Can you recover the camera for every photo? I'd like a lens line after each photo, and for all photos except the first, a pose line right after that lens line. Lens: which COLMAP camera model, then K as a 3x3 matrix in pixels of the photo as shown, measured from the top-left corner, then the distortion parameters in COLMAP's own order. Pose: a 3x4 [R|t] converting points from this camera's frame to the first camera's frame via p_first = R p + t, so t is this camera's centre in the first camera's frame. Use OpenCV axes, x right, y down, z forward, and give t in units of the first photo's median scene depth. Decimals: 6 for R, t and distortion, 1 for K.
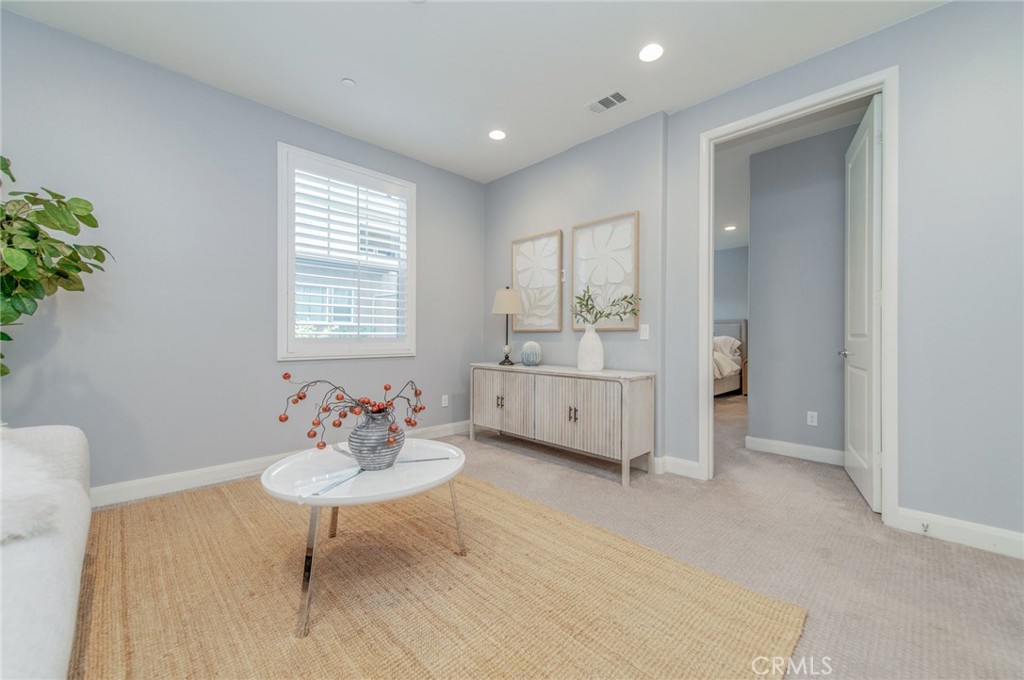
lens RADIAL K [[400.7, 0, 513.0], [0, 400.7, 342.0], [0, 0, 1]] dist [0.014445, -0.003782]
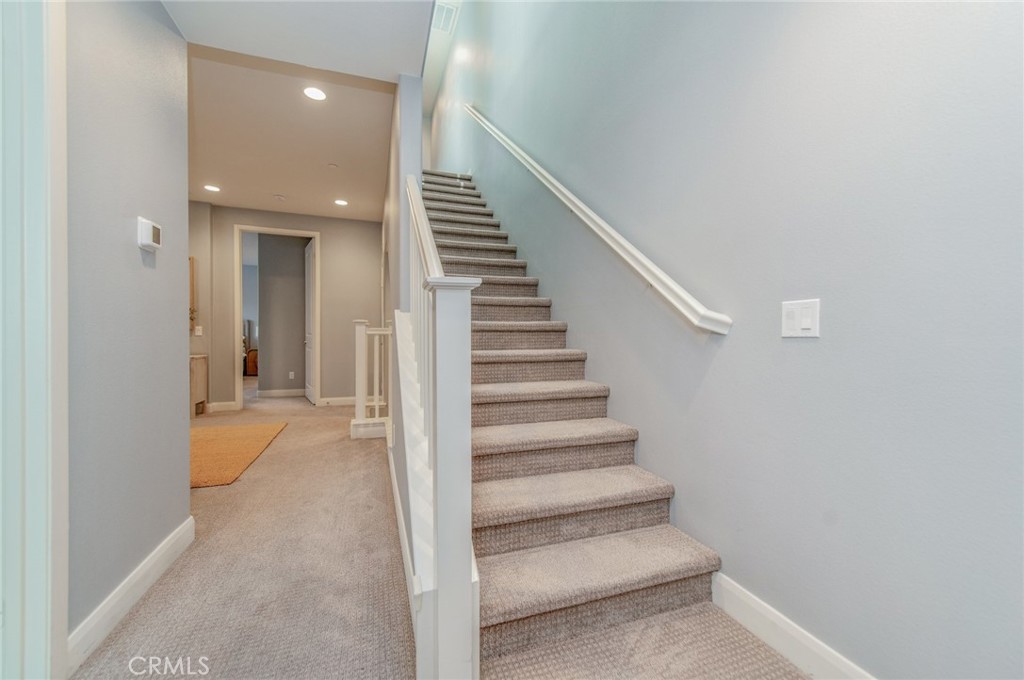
lens RADIAL K [[400.7, 0, 516.7], [0, 400.7, 336.9], [0, 0, 1]] dist [0.014445, -0.003782]
pose [[0.414805, -0.003993, 0.909902, -0.676089], [0.004075, 0.999988, 0.002530, 0.000998], [-0.909901, 0.002658, 0.414816, -0.936284]]
